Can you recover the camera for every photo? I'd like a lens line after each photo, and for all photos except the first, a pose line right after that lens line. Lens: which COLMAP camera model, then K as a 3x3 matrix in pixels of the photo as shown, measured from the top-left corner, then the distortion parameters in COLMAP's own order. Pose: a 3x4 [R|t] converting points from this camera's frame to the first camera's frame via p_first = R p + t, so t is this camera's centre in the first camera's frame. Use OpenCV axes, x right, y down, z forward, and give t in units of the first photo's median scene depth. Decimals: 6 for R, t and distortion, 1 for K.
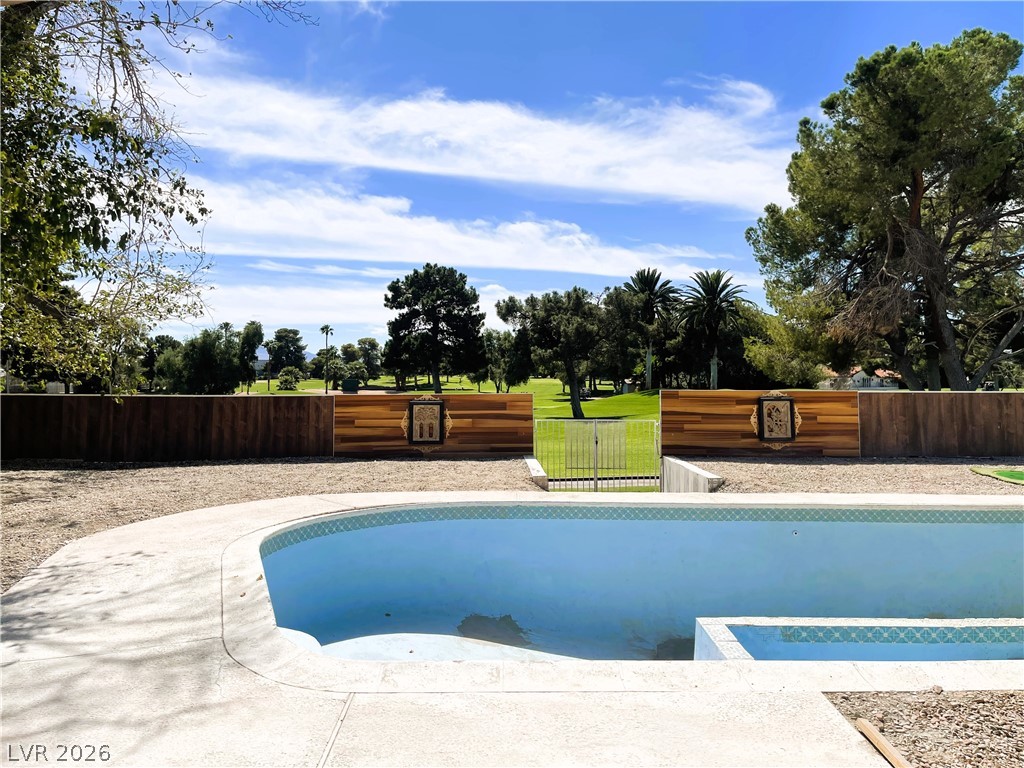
lens RADIAL K [[791.6, 0, 509.0], [0, 791.6, 385.2], [0, 0, 1]] dist [0.054642, -0.049700]
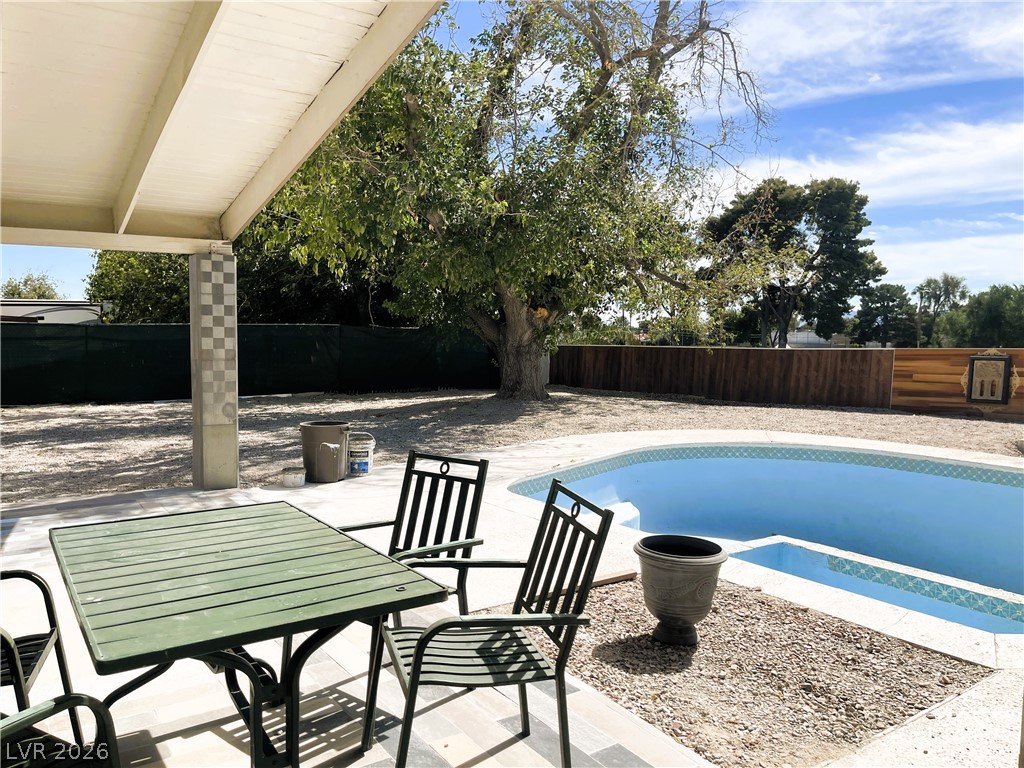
lens RADIAL K [[791.6, 0, 508.3], [0, 791.6, 384.2], [0, 0, 1]] dist [0.054642, -0.049700]
pose [[0.554690, 0.046720, -0.830744, 0.358663], [-0.006748, 0.998642, 0.051657, 0.007888], [0.832030, -0.023048, 0.554252, 0.021125]]
